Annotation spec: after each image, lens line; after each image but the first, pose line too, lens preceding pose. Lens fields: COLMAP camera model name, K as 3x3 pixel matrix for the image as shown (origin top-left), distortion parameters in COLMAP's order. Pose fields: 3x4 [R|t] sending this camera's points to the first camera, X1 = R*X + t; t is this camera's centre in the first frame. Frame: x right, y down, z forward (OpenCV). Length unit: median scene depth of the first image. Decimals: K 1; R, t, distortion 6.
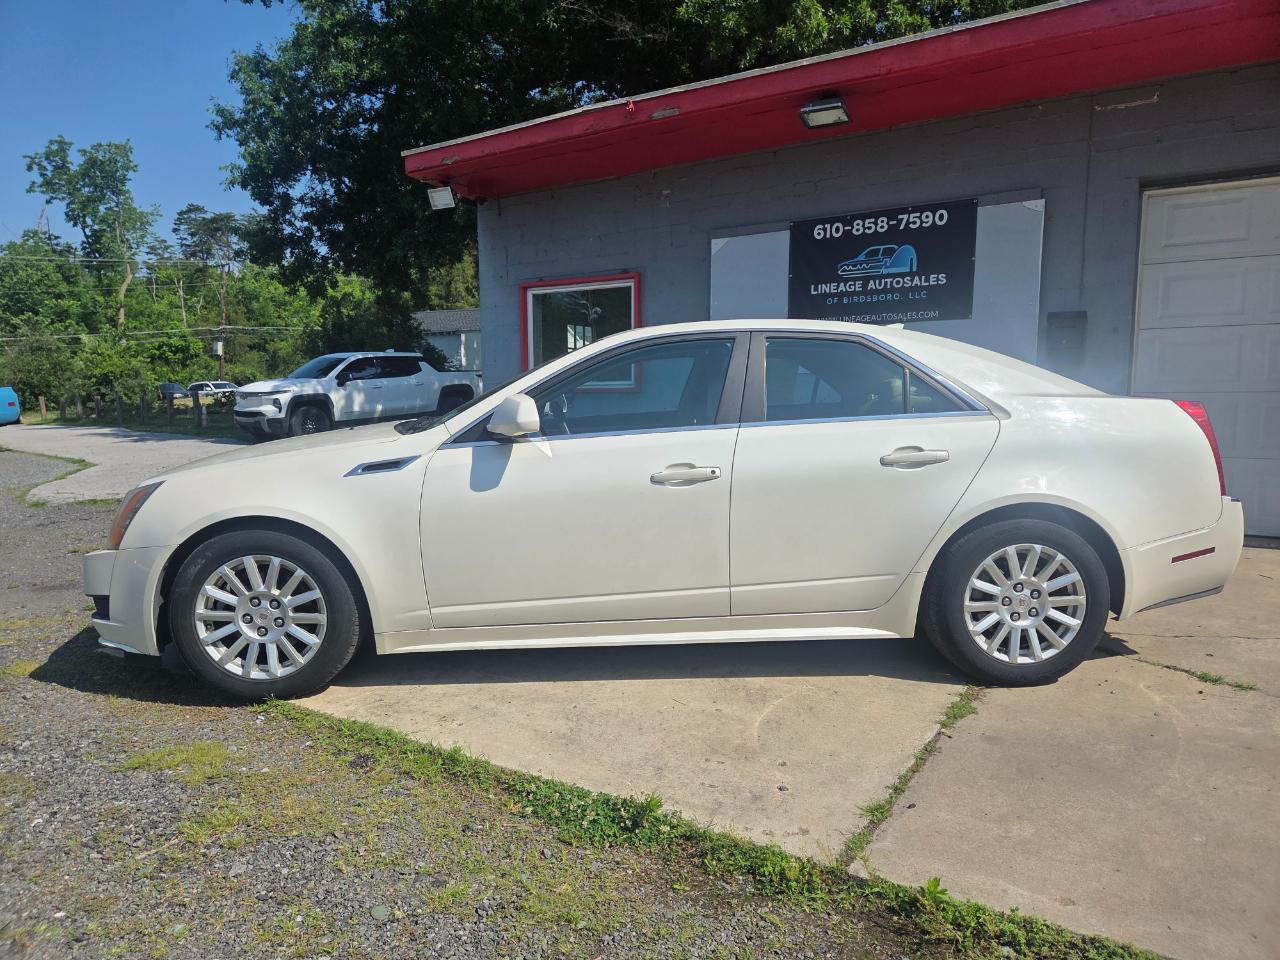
lens RADIAL K [[858.0, 0, 637.4], [0, 858.0, 485.9], [0, 0, 1]] dist [0.073506, -0.065219]
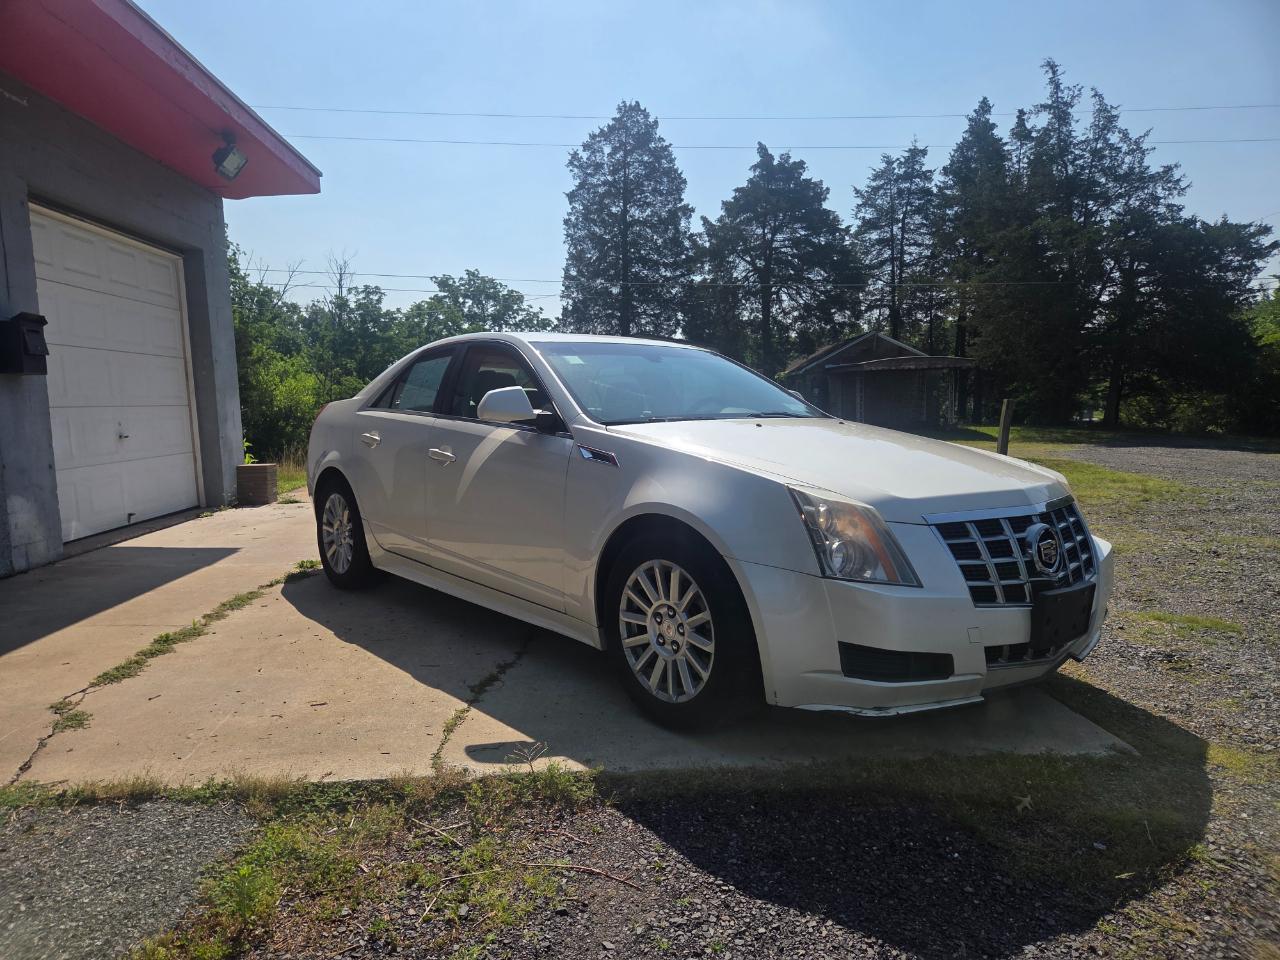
lens RADIAL K [[858.0, 0, 633.8], [0, 858.0, 489.5], [0, 0, 1]] dist [0.073506, -0.065219]
pose [[-0.600872, -0.065769, 0.796635, -0.513572], [0.105424, 0.981383, 0.160539, -0.091834], [-0.792363, 0.180448, -0.582752, 0.937501]]
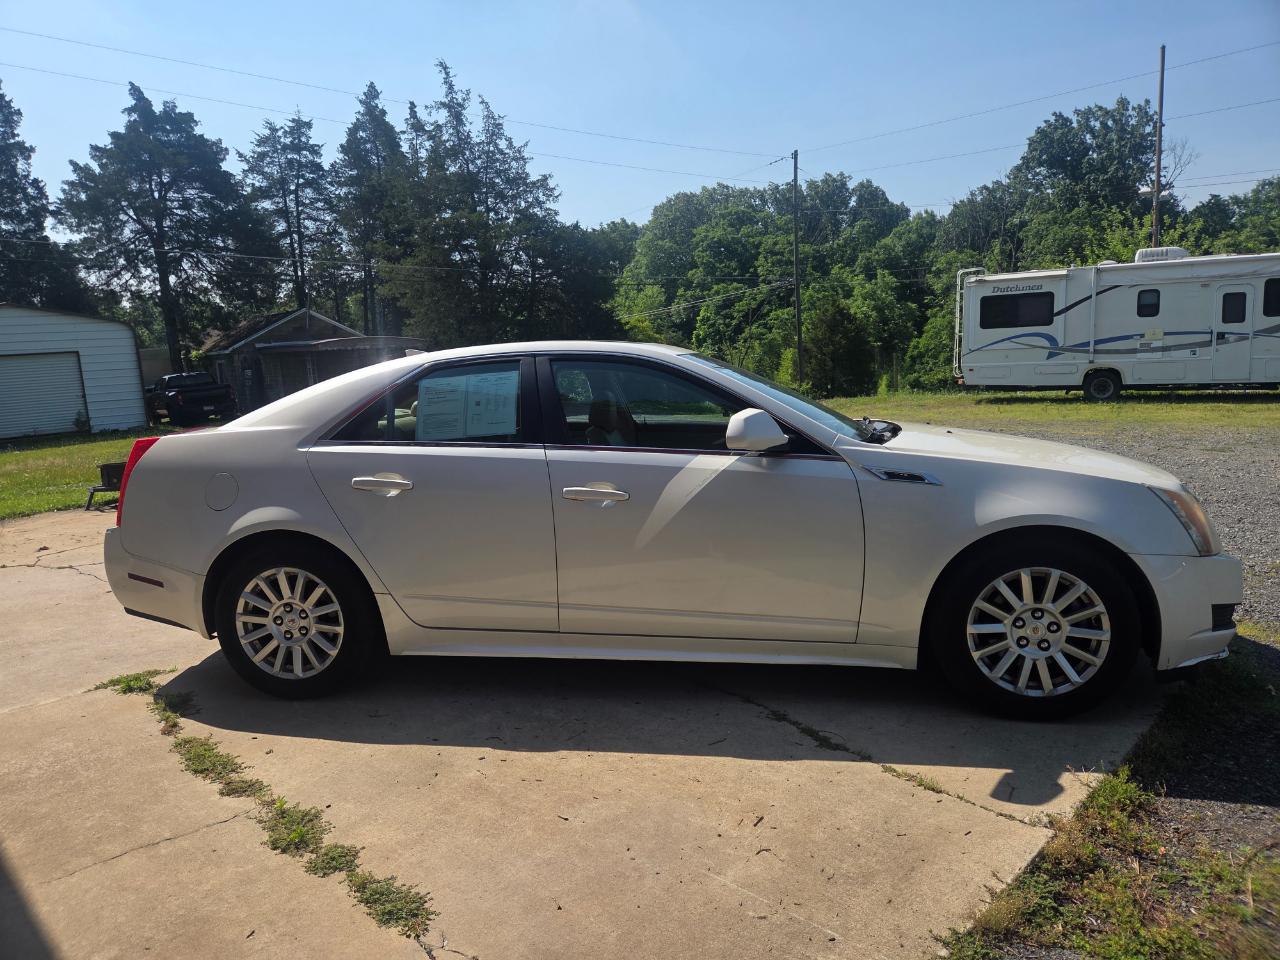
lens RADIAL K [[858.0, 0, 632.8], [0, 858.0, 470.5], [0, 0, 1]] dist [0.073506, -0.065219]
pose [[-0.977758, 0.022602, 0.208514, -0.102769], [0.072345, 0.969504, 0.234152, -0.156275], [-0.196863, 0.244029, -0.949576, 1.137046]]
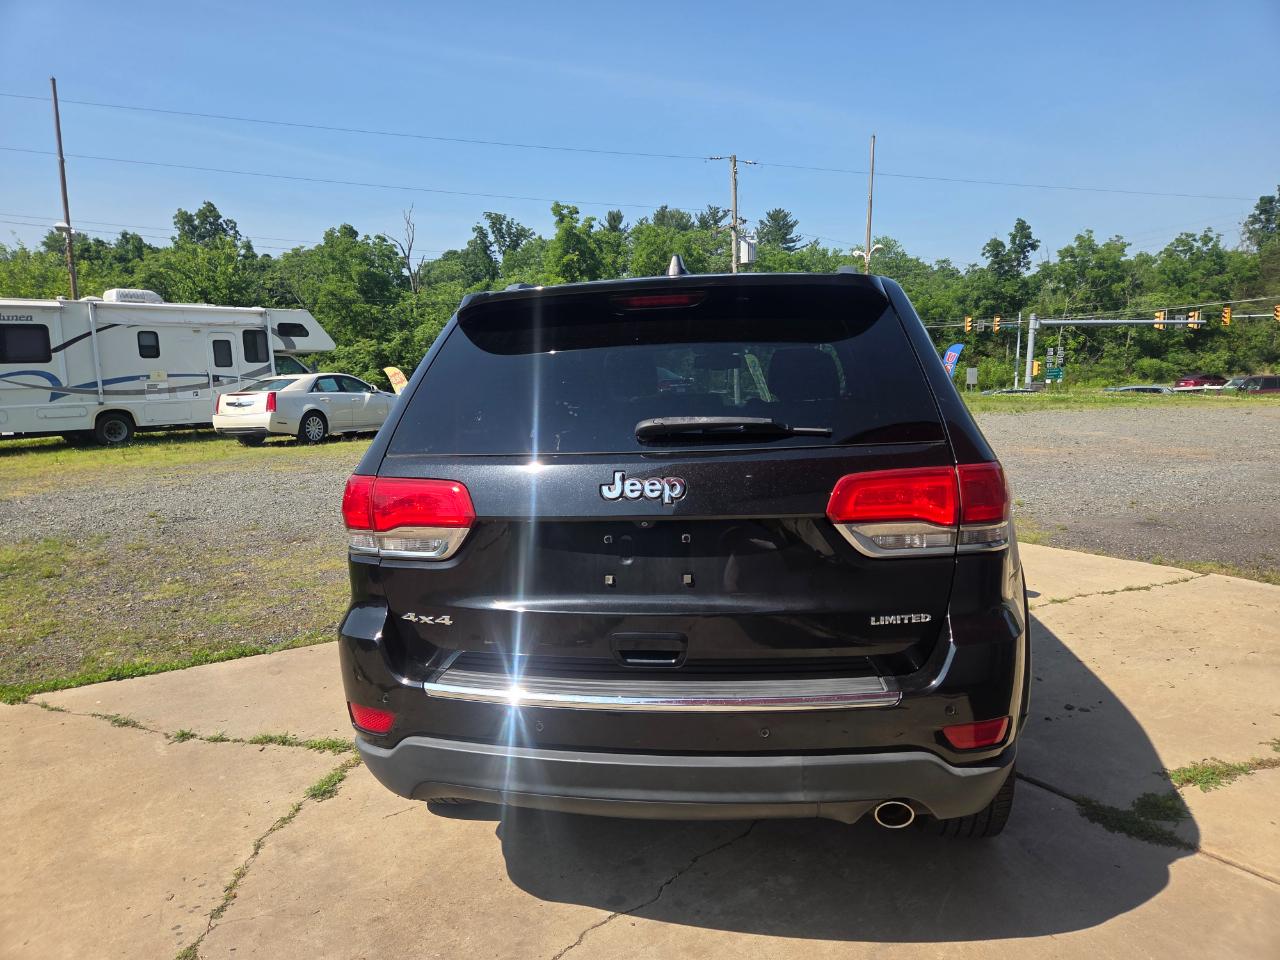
lens RADIAL K [[858.0, 0, 643.7], [0, 858.0, 479.4], [0, 0, 1]] dist [0.073506, -0.065219]
pose [[-0.403754, 0.143712, -0.903509, 0.753052], [-0.076006, 0.978902, 0.189670, -0.129974], [0.911705, 0.145252, -0.384312, 0.634863]]
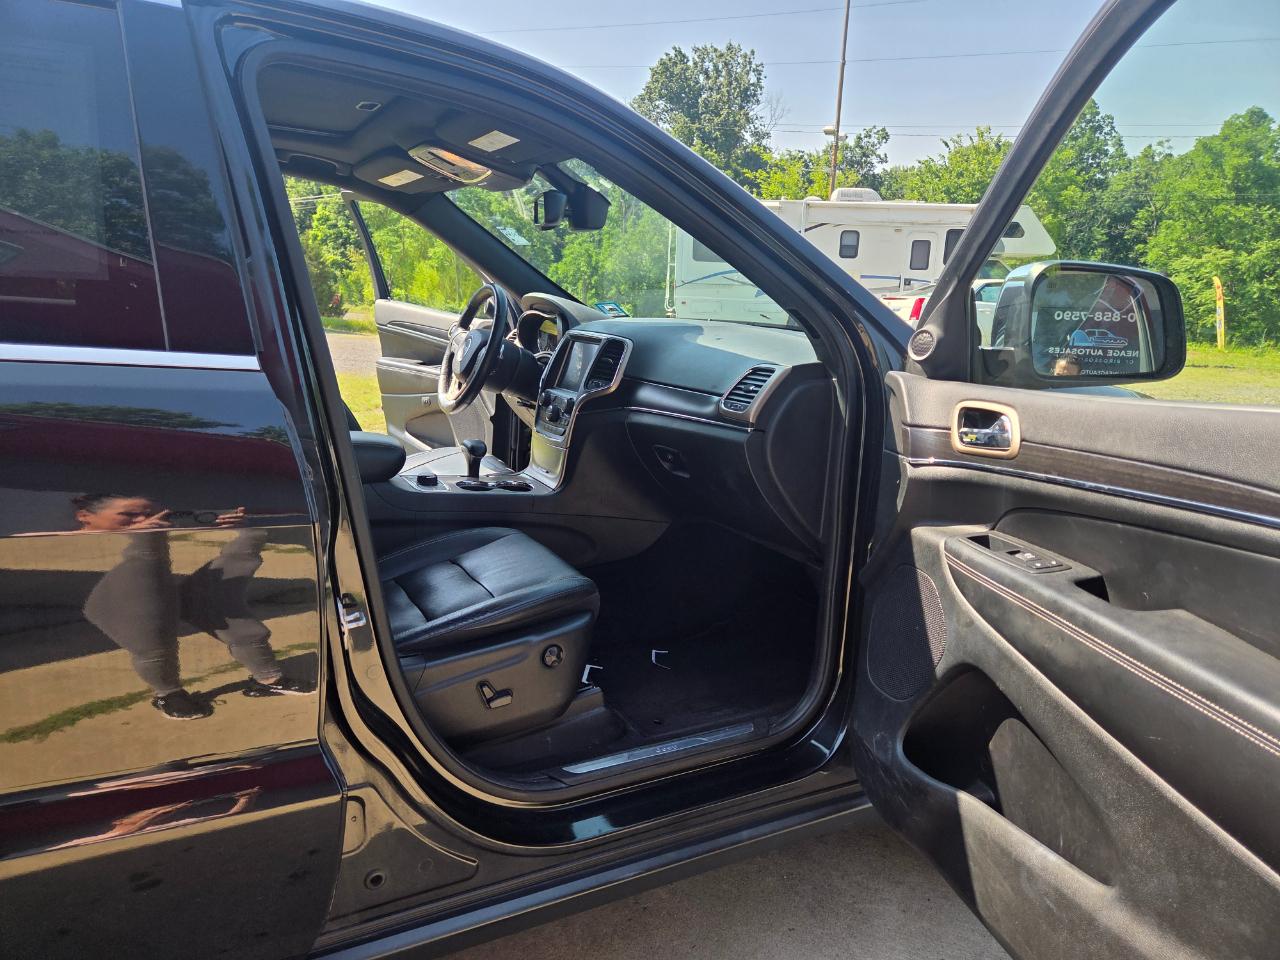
lens RADIAL K [[858.0, 0, 638.6], [0, 858.0, 492.5], [0, 0, 1]] dist [0.073506, -0.065219]
pose [[-0.973784, 0.038488, -0.224194, 0.160256], [-0.044388, 0.934486, 0.353222, -0.111390], [0.223101, 0.353913, -0.908279, 0.720461]]
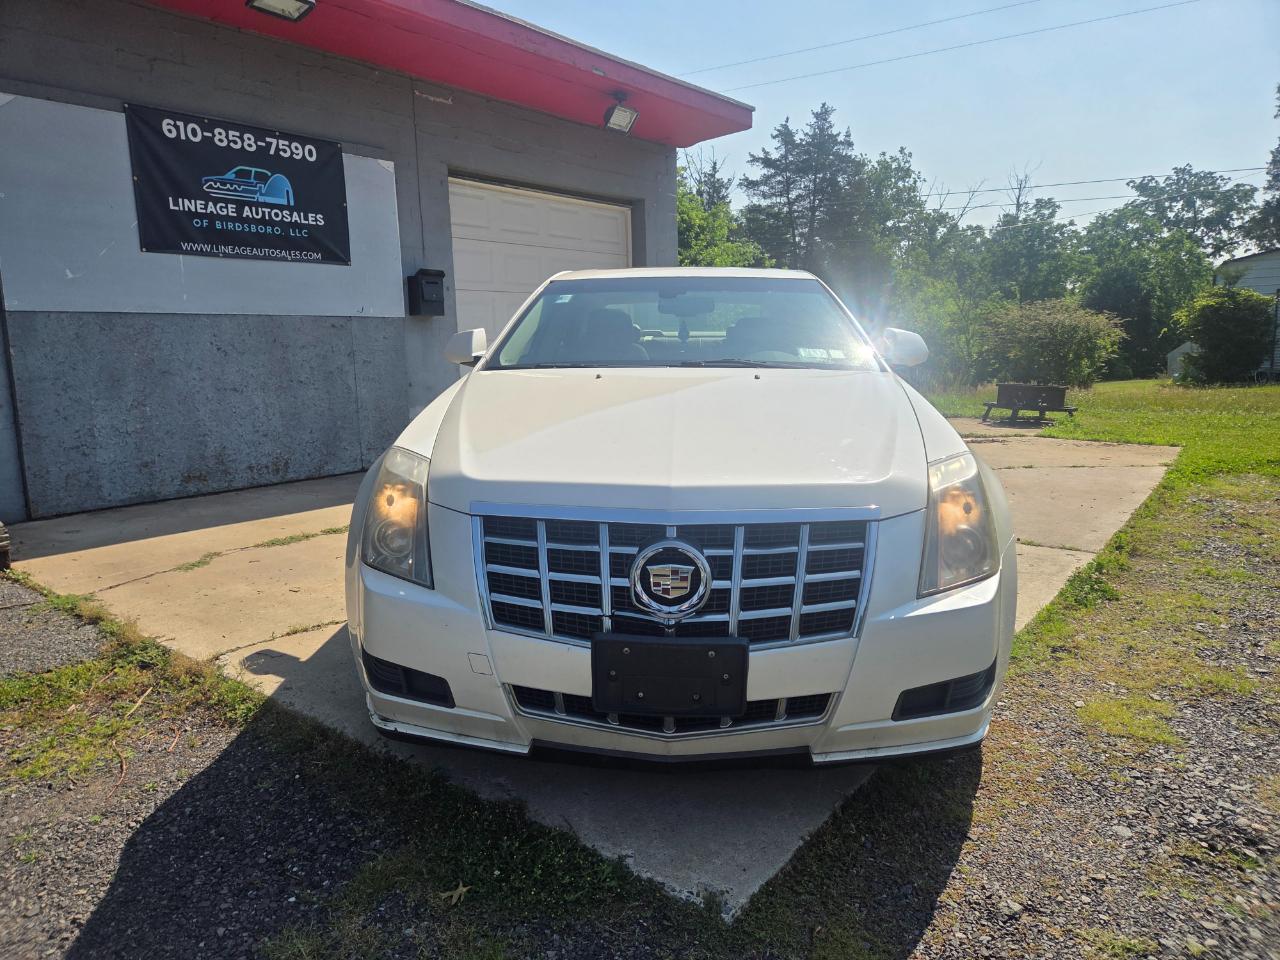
lens RADIAL K [[858.0, 0, 637.0], [0, 858.0, 473.4], [0, 0, 1]] dist [0.073506, -0.065219]
pose [[0.103323, -0.151517, 0.983040, -0.571528], [0.119519, 0.983059, 0.138958, -0.052857], [-0.987441, 0.103135, 0.119682, 0.545476]]
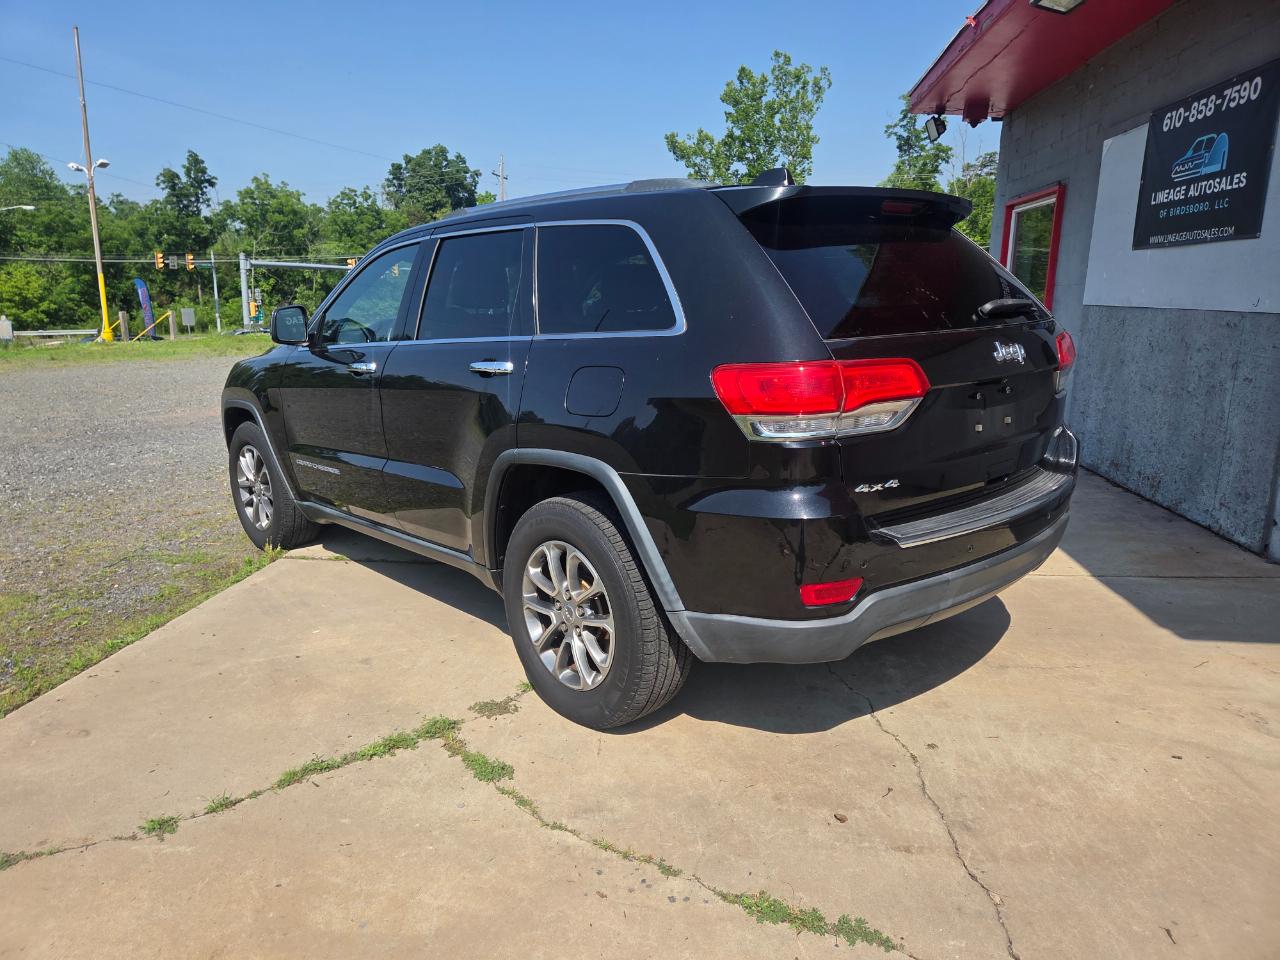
lens RADIAL K [[858.0, 0, 629.3], [0, 858.0, 480.1], [0, 0, 1]] dist [0.073506, -0.065219]
pose [[0.440091, 0.198155, -0.875816, 0.764910], [-0.098898, 0.980110, 0.172056, -0.071002], [0.892490, 0.010896, 0.450935, 0.234508]]
